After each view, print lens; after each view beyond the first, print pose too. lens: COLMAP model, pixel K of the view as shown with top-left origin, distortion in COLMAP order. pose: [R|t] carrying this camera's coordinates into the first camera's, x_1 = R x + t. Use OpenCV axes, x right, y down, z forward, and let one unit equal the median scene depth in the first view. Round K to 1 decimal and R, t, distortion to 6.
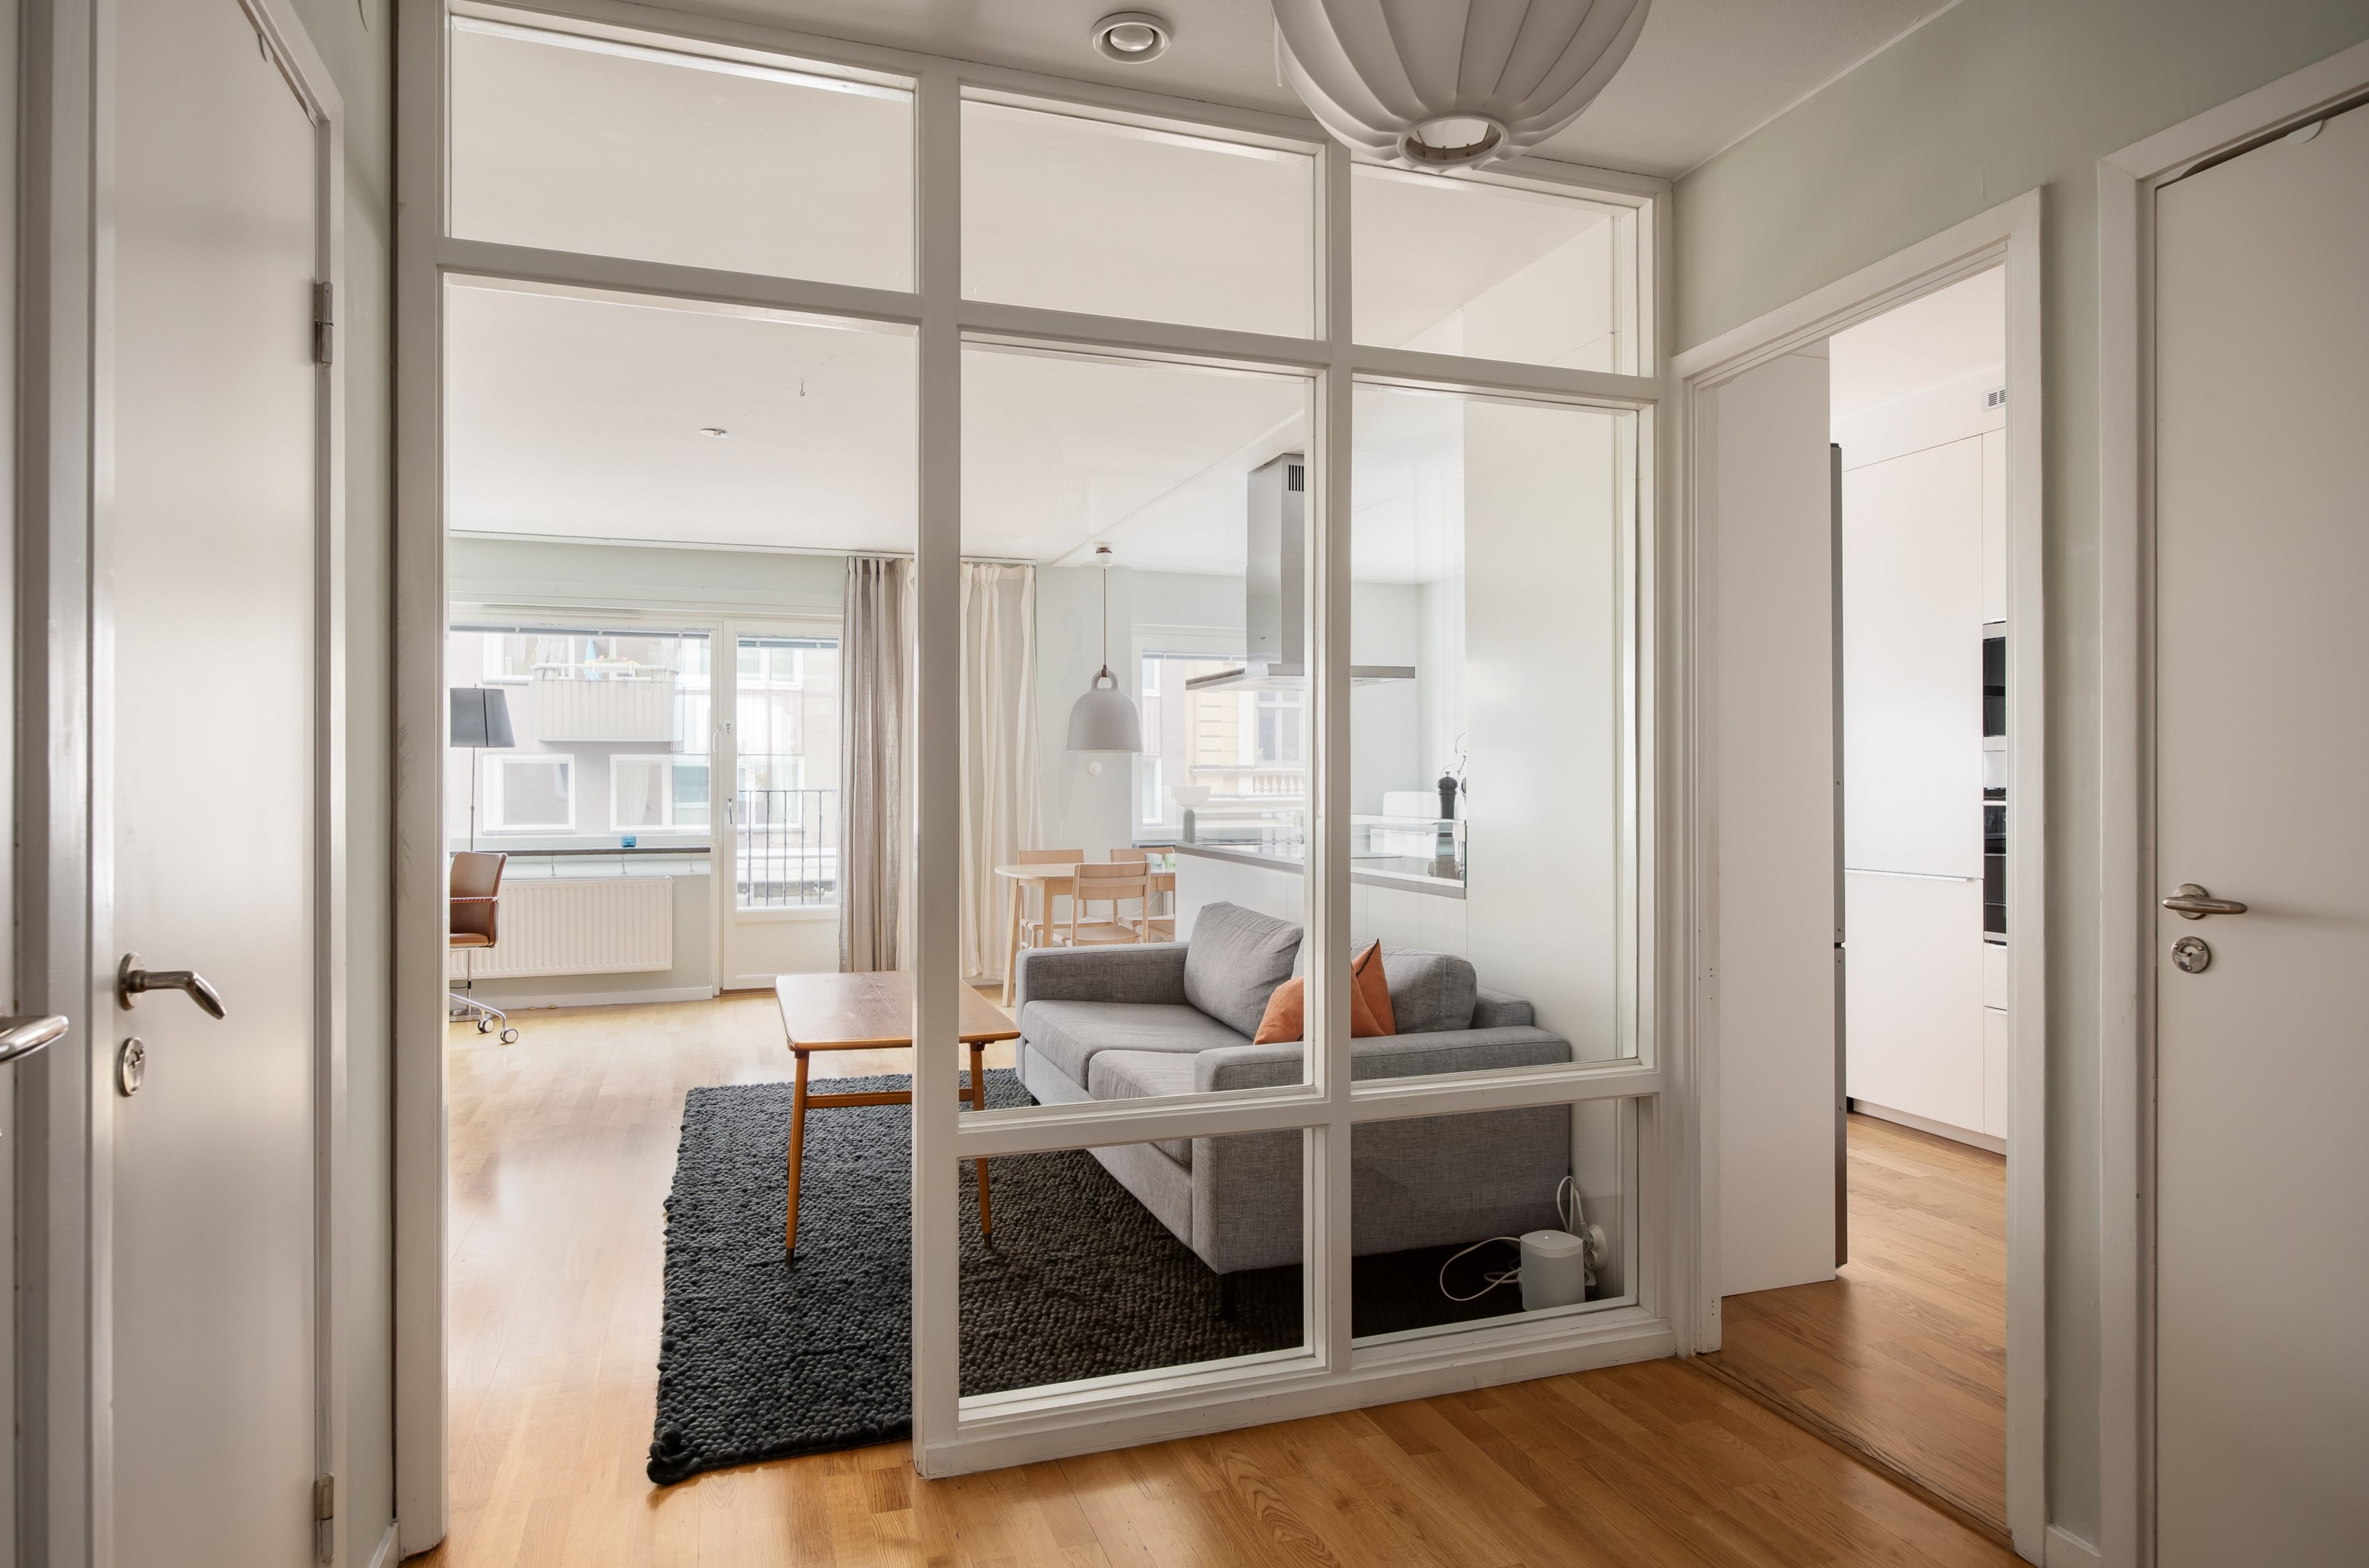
lens RADIAL K [[1337.8, 0, 1185.8], [0, 1337.8, 779.3], [0, 0, 1]] dist [-0.000550, -0.000337]
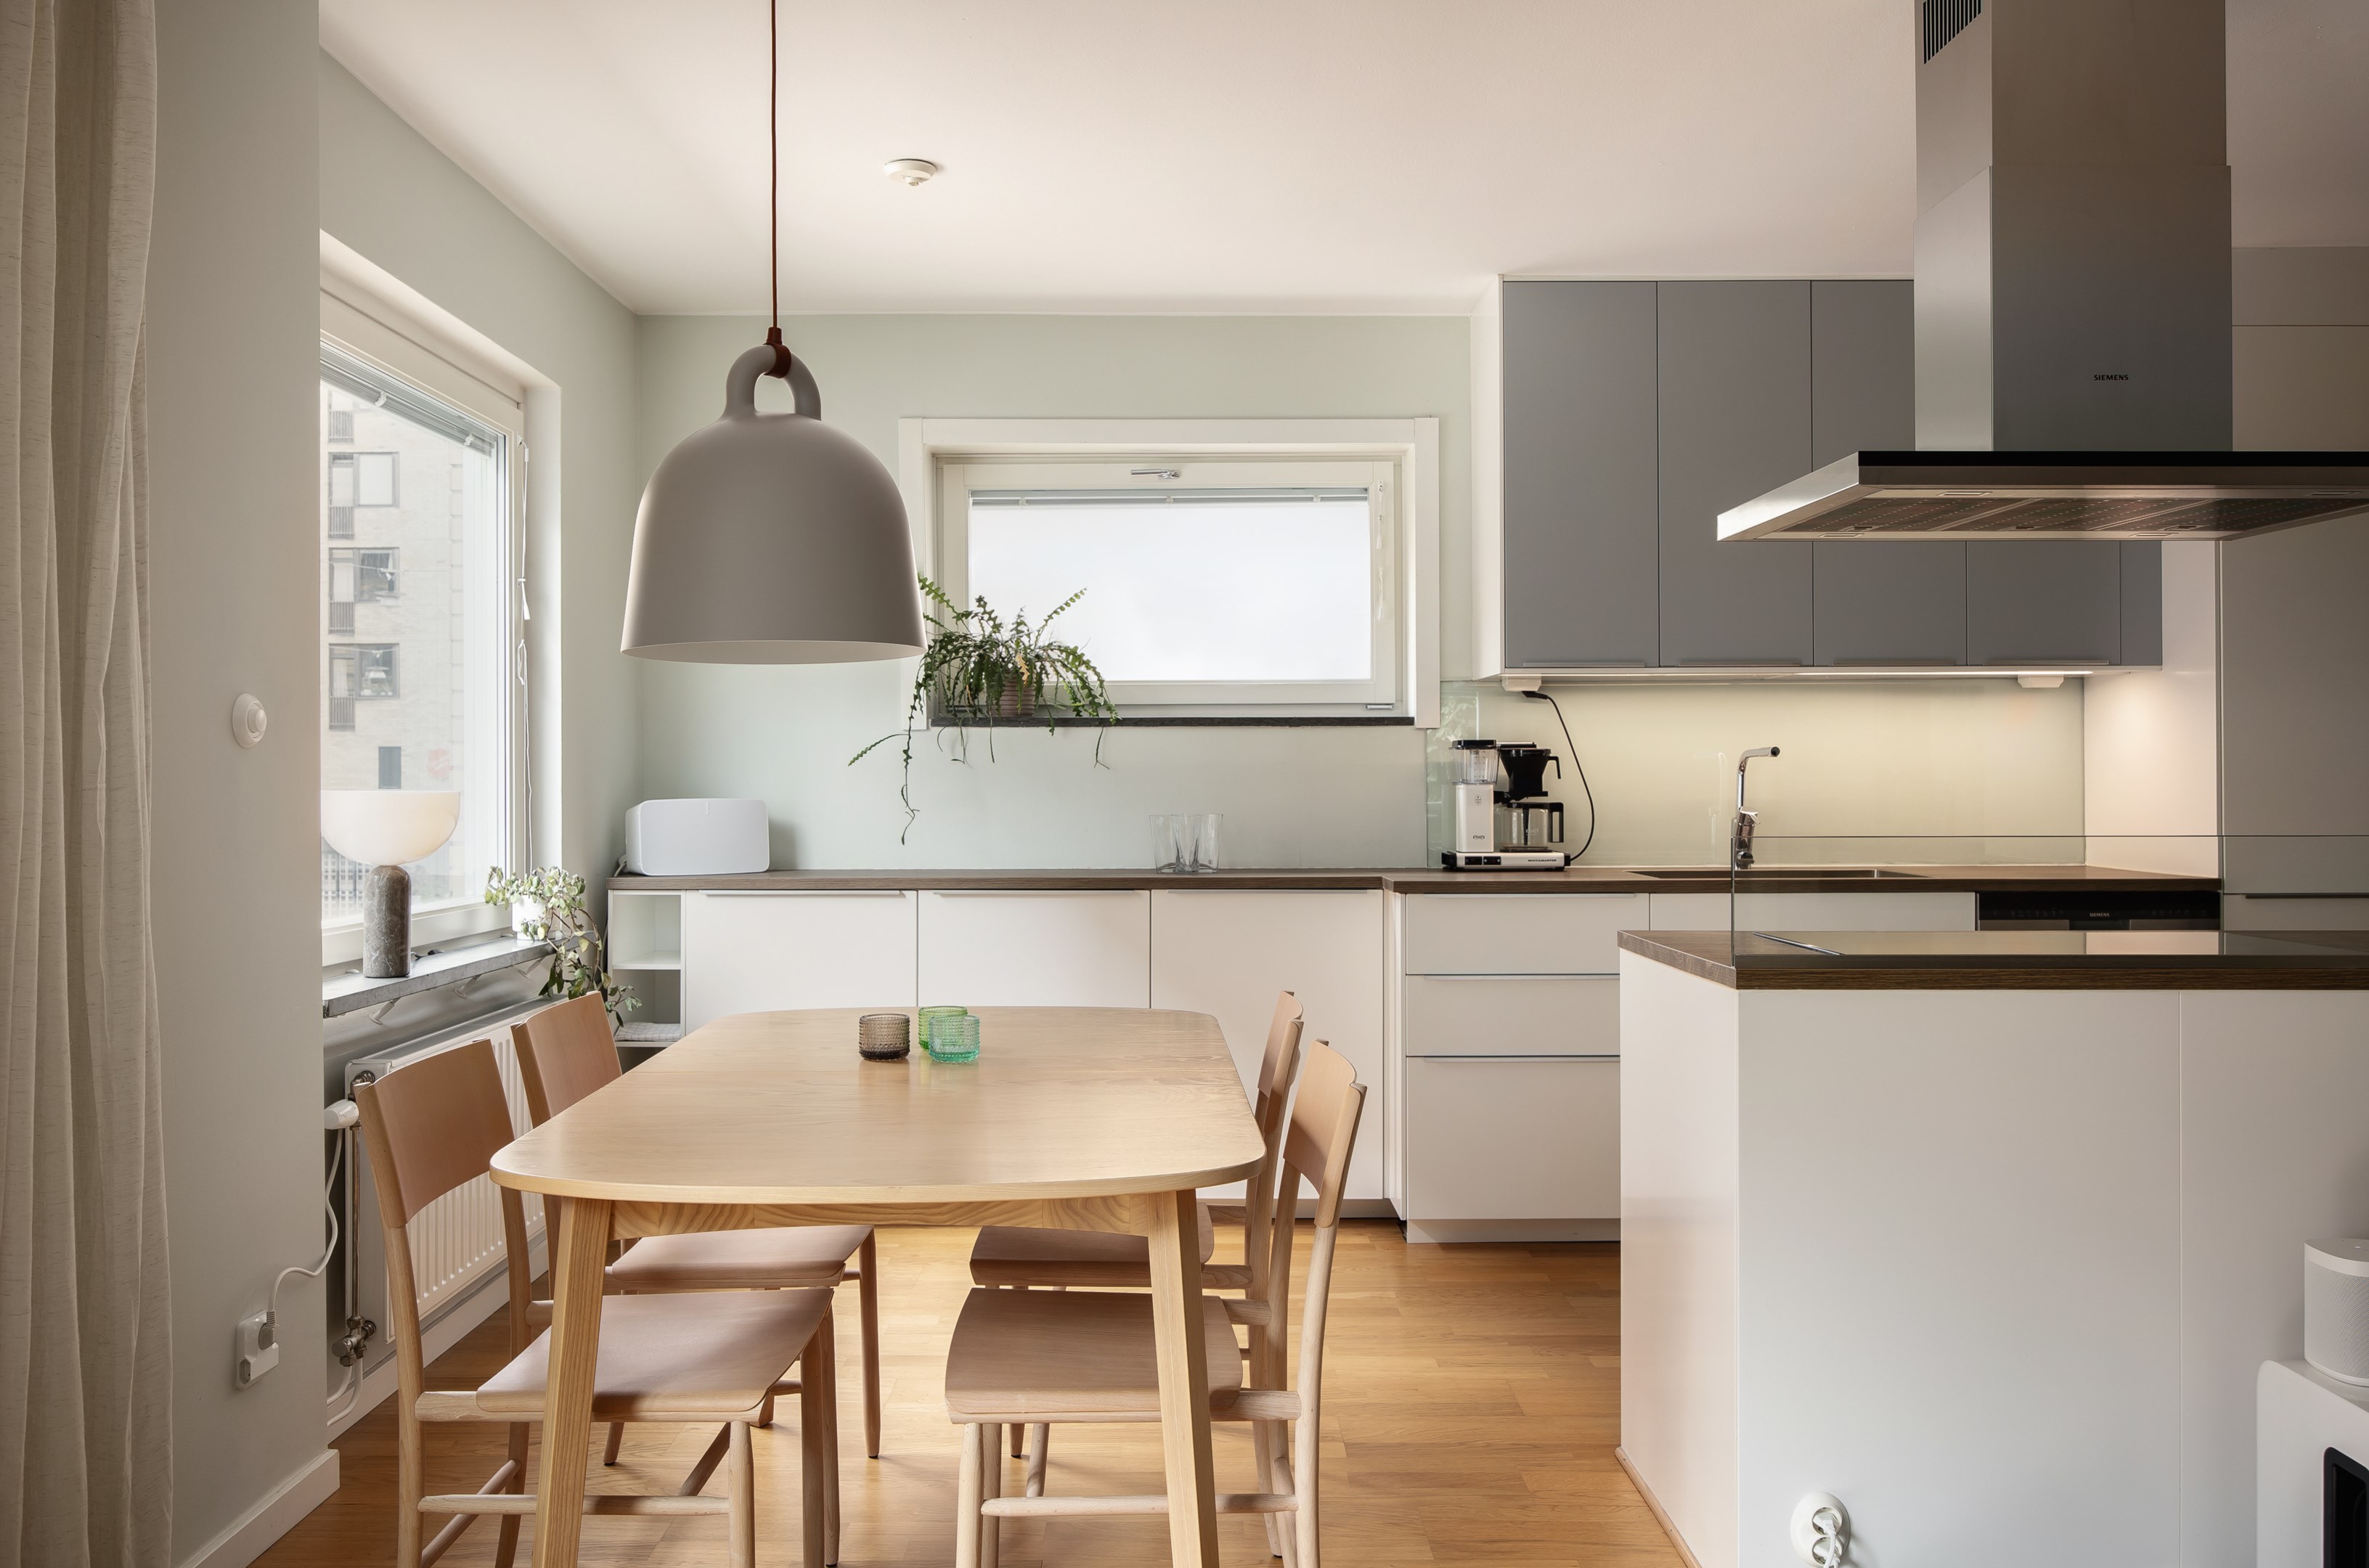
lens RADIAL K [[1743.7, 0, 1168.6], [0, 1743.7, 773.6], [0, 0, 1]] dist [0.002904, -0.008438]
pose [[0.327639, 0.002839, 0.944799, -0.354420], [0.001378, 0.999993, -0.003483, 0.003887], [-0.944802, 0.002443, 0.327632, 0.798637]]
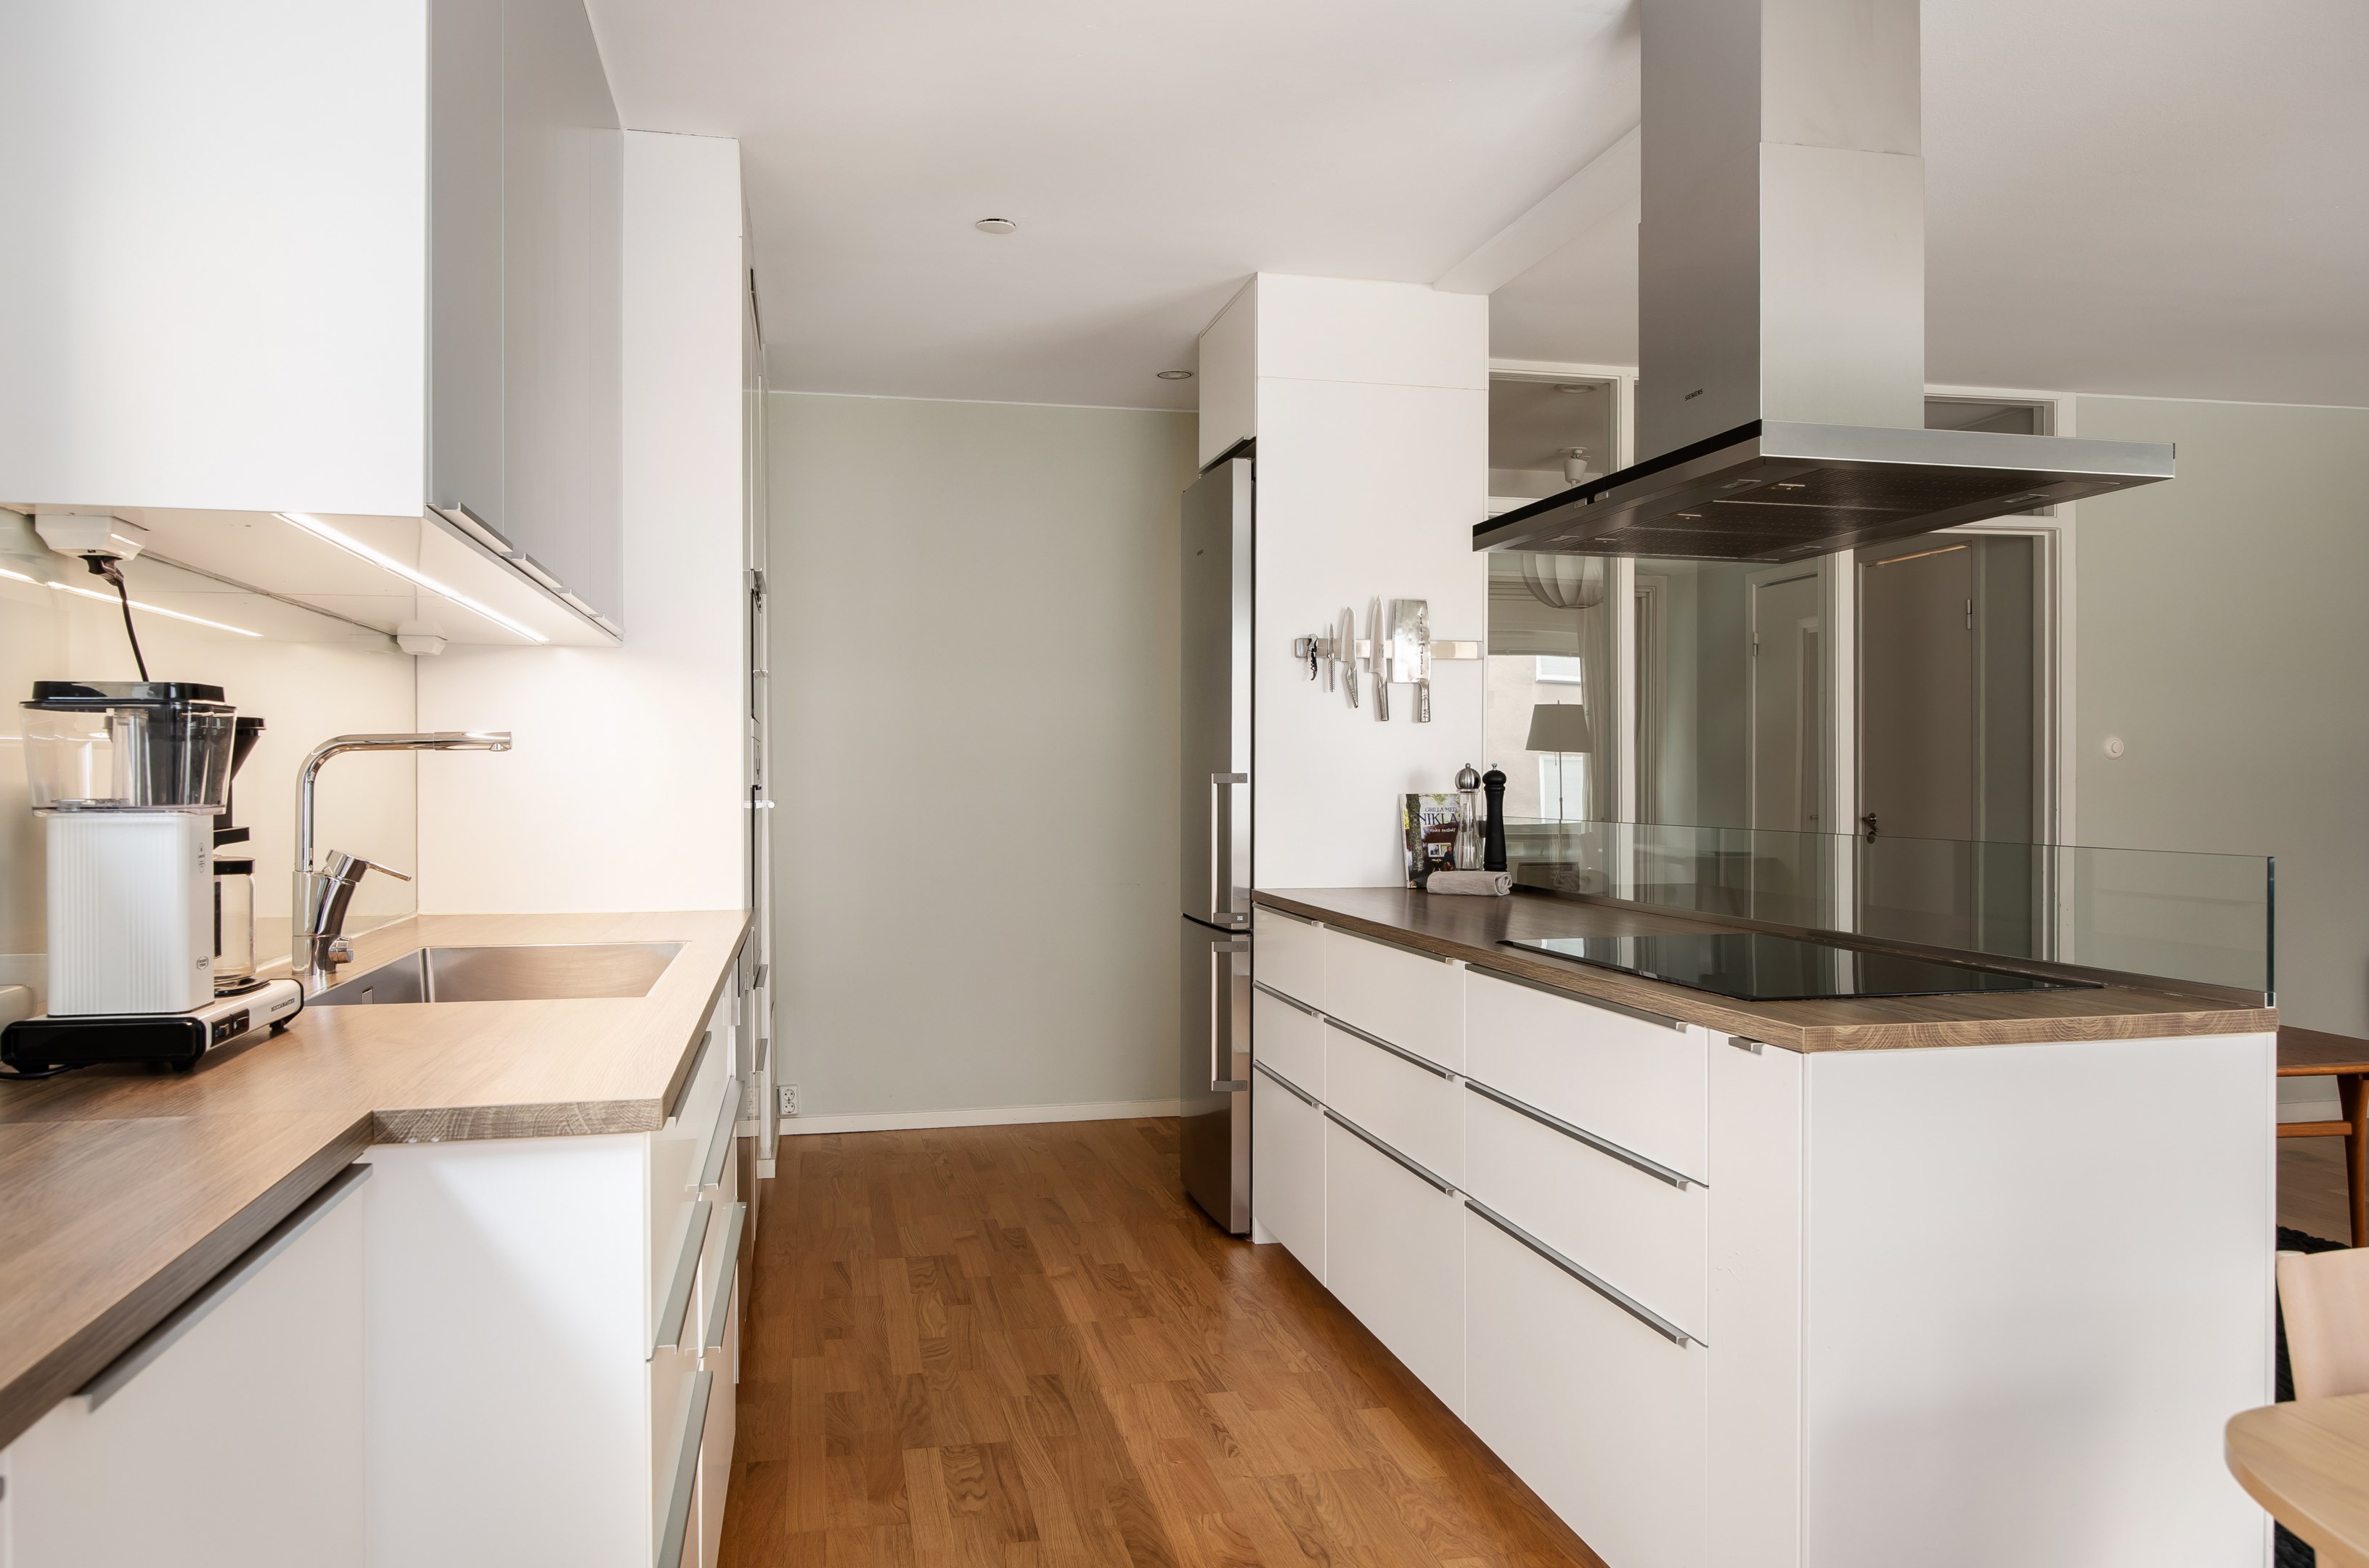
lens RADIAL K [[1671.6, 0, 1184.6], [0, 1671.6, 782.0], [0, 0, 1]] dist [0.008410, 0.002782]
pose [[-0.993078, 0.000099, 0.117455, 0.126520], [0.000480, 0.999995, 0.003214, 0.001230], [-0.117454, 0.003248, -0.993073, 1.091205]]
